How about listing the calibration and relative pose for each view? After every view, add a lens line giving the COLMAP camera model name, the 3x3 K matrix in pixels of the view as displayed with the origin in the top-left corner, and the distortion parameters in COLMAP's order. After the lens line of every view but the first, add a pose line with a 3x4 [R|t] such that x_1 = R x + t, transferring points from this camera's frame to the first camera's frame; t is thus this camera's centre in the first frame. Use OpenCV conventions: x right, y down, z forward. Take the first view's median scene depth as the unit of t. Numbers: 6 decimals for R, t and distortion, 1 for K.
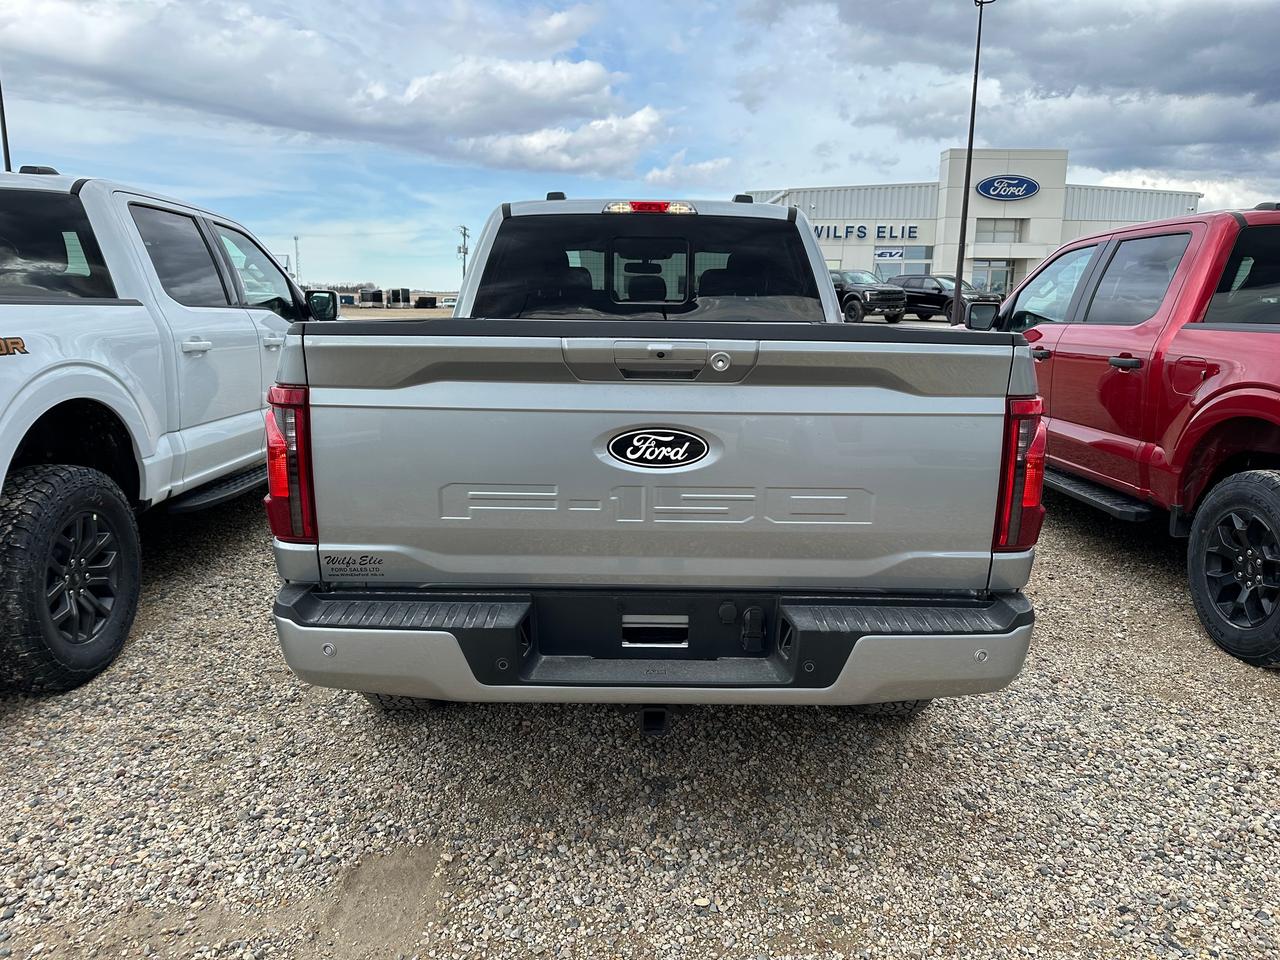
lens RADIAL K [[901.1, 0, 640.0], [0, 901.1, 480.0], [0, 0, 1]] dist [0.049870, -0.086806]
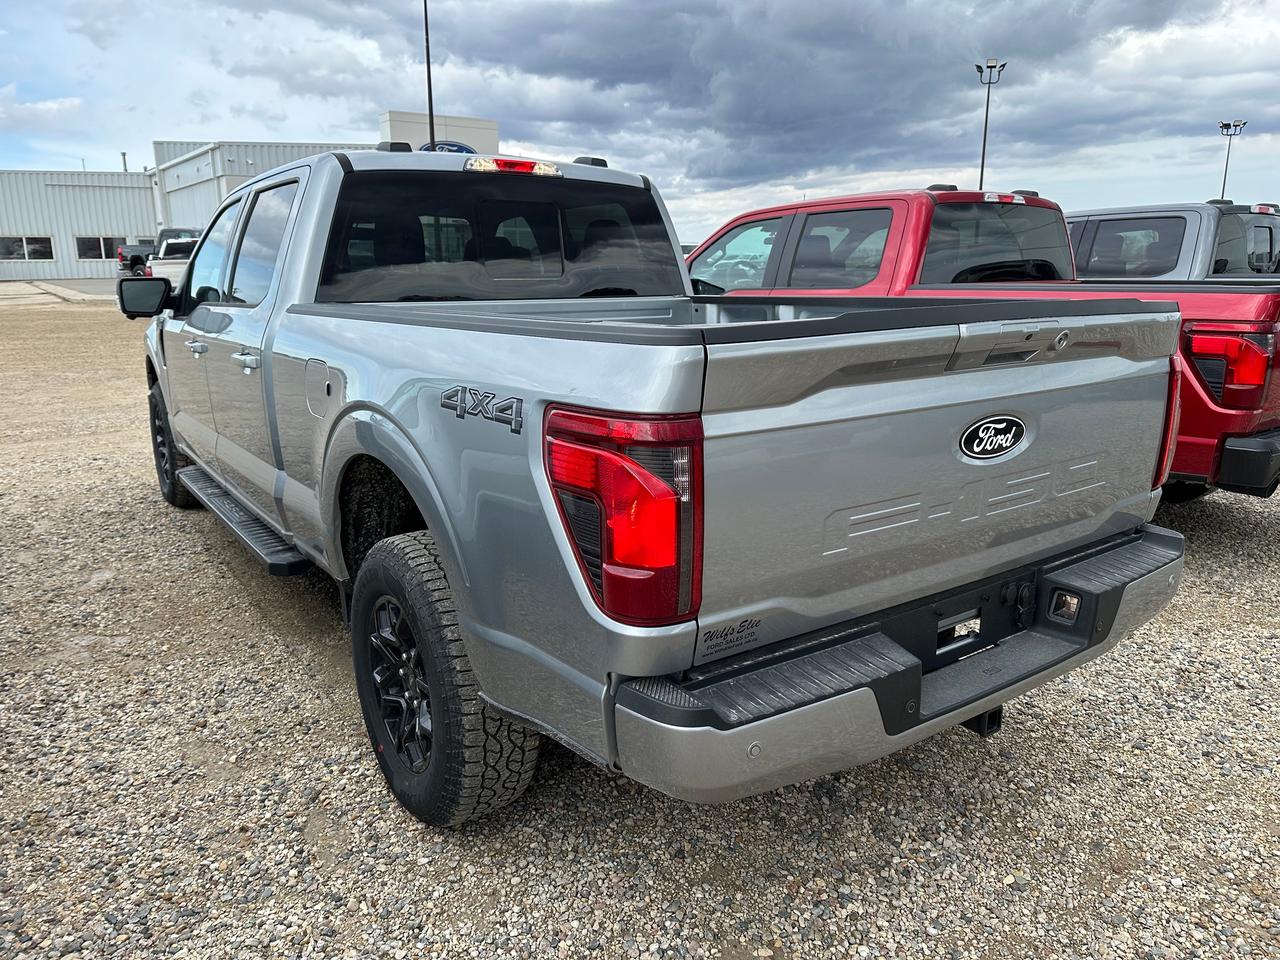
lens RADIAL K [[897.5, 0, 641.8], [0, 897.5, 489.6], [0, 0, 1]] dist [0.078281, -0.081311]
pose [[0.820433, -0.150094, 0.551690, -0.785761], [0.124800, 0.988672, 0.083387, -0.102610], [-0.557956, 0.000438, 0.829870, 0.410886]]
